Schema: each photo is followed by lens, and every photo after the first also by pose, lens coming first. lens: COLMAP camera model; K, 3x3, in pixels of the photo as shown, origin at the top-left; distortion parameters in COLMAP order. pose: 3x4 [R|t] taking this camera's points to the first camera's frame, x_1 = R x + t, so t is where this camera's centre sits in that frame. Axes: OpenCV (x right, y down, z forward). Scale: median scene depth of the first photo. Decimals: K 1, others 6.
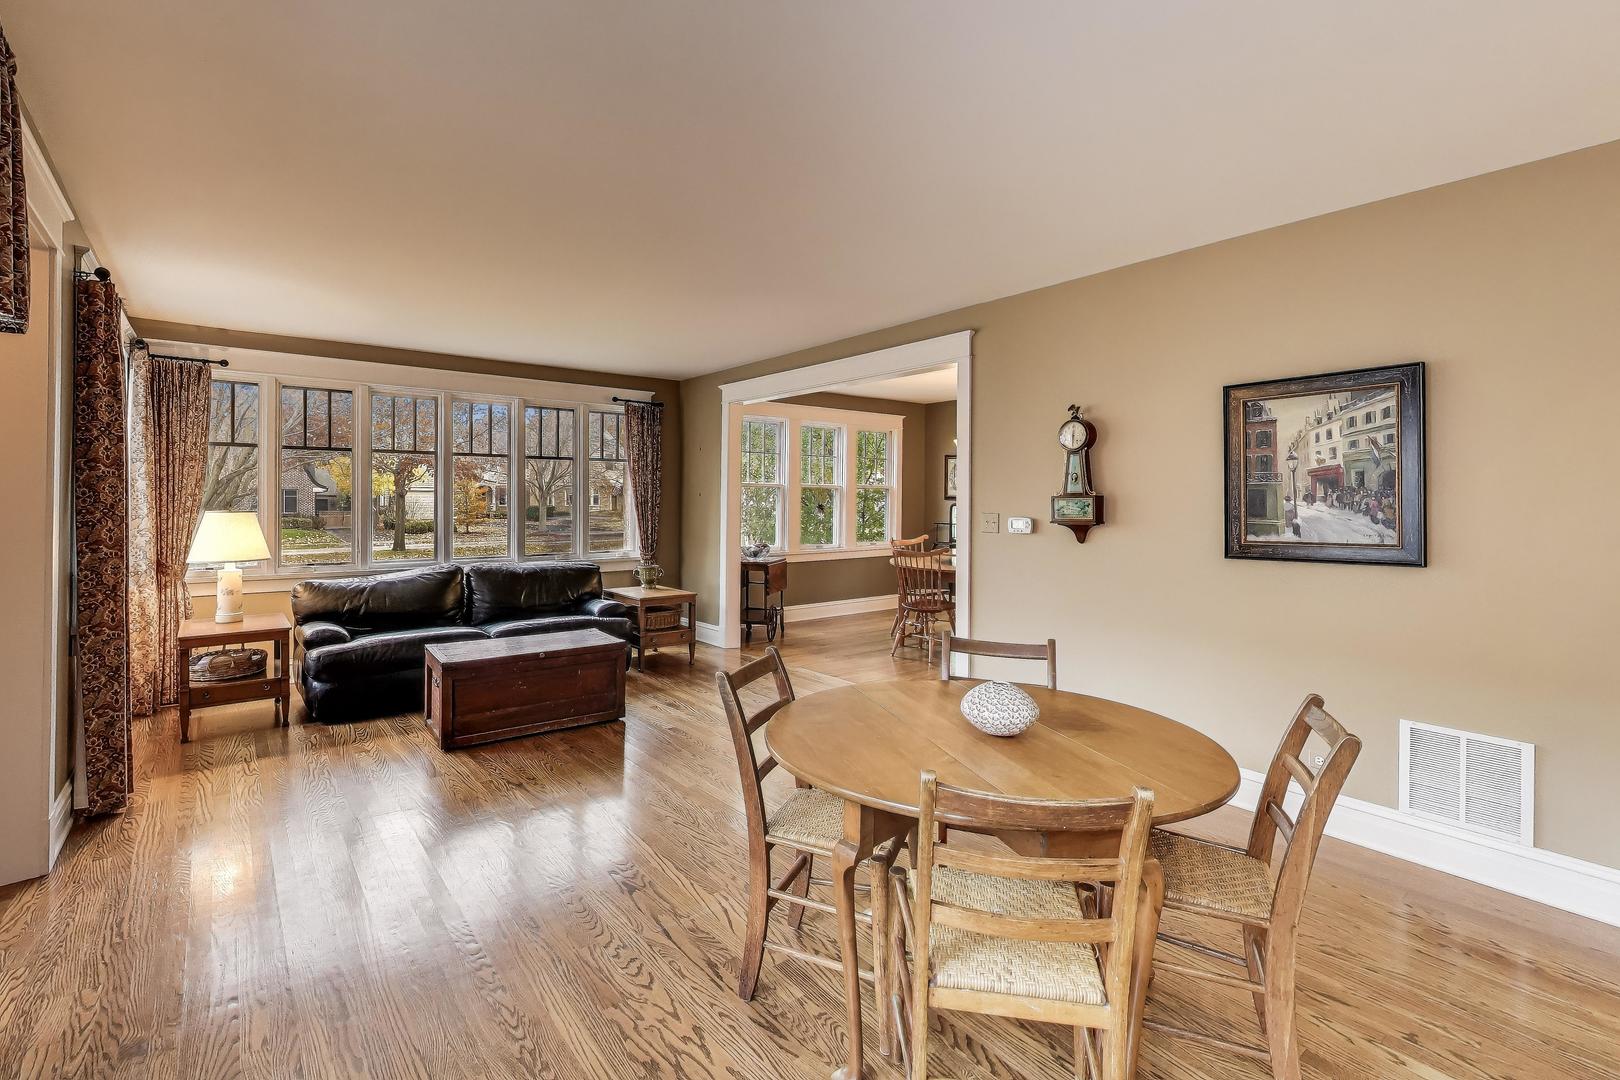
lens RADIAL K [[723.3, 0, 793.9], [0, 723.3, 494.1], [0, 0, 1]] dist [-0.002026, -0.000028]
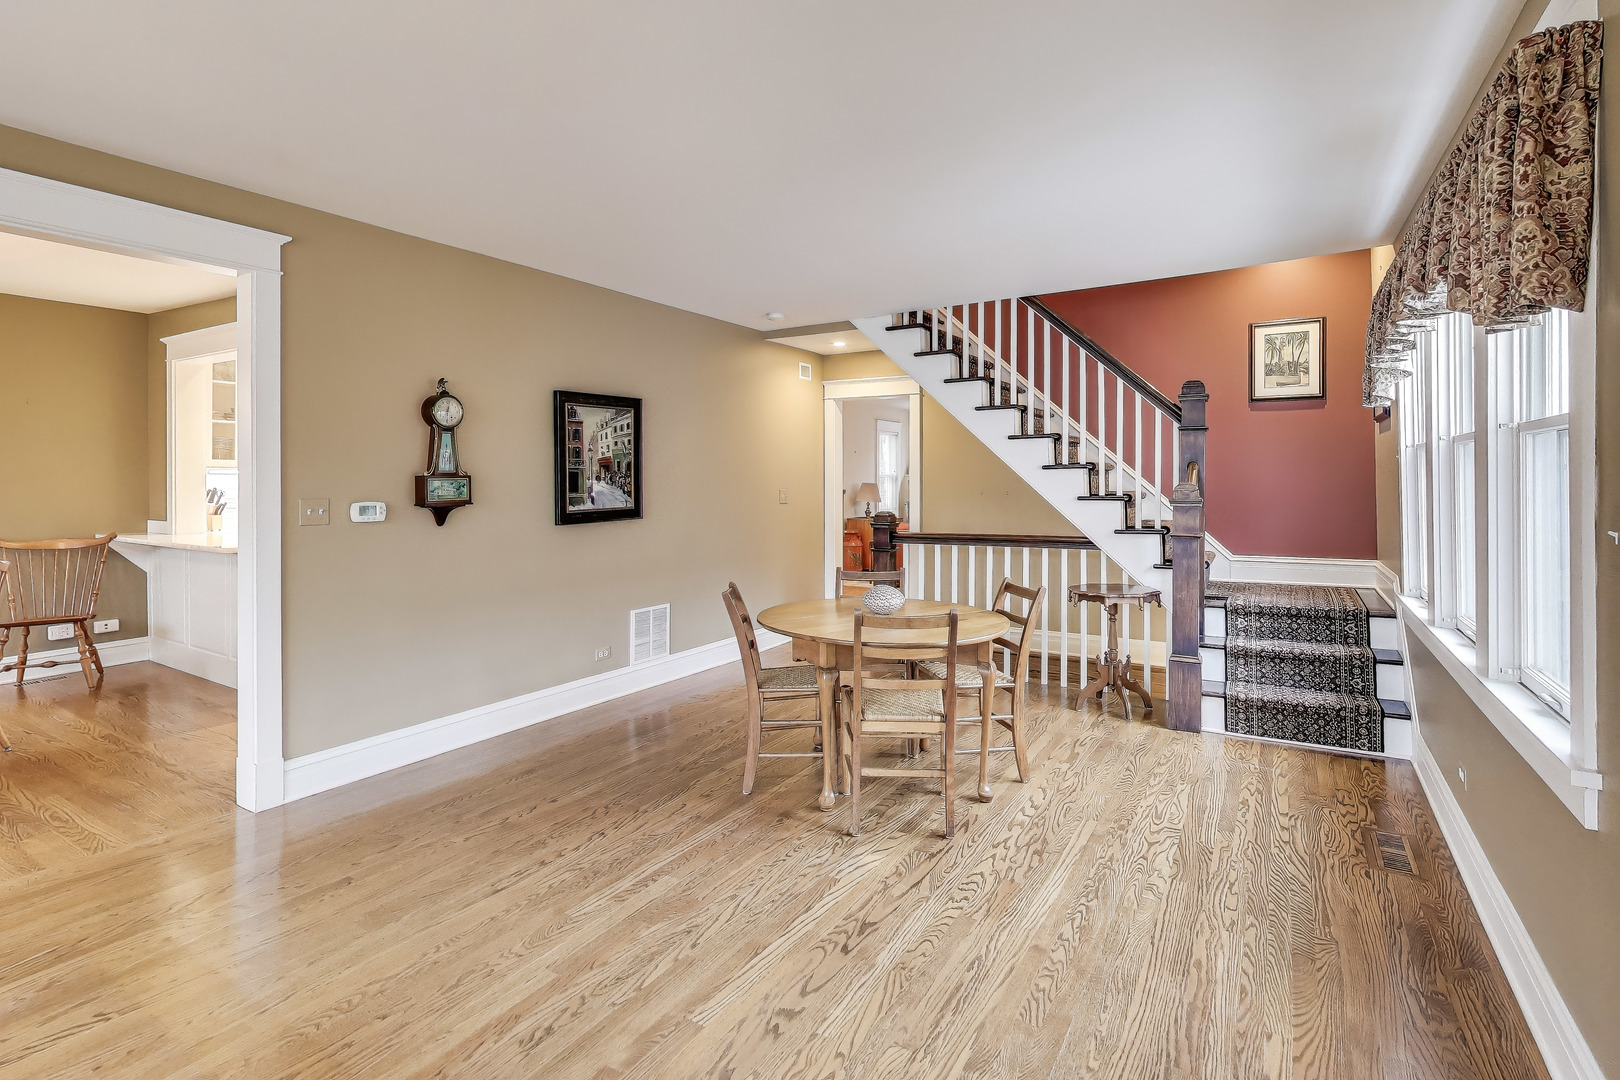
lens RADIAL K [[723.3, 0, 805.5], [0, 723.3, 479.6], [0, 0, 1]] dist [-0.002026, -0.000028]
pose [[-0.307943, -0.005774, 0.951387, -0.818567], [-0.009707, 0.999949, 0.002927, 0.000235], [-0.951355, -0.008334, -0.307983, 1.063295]]
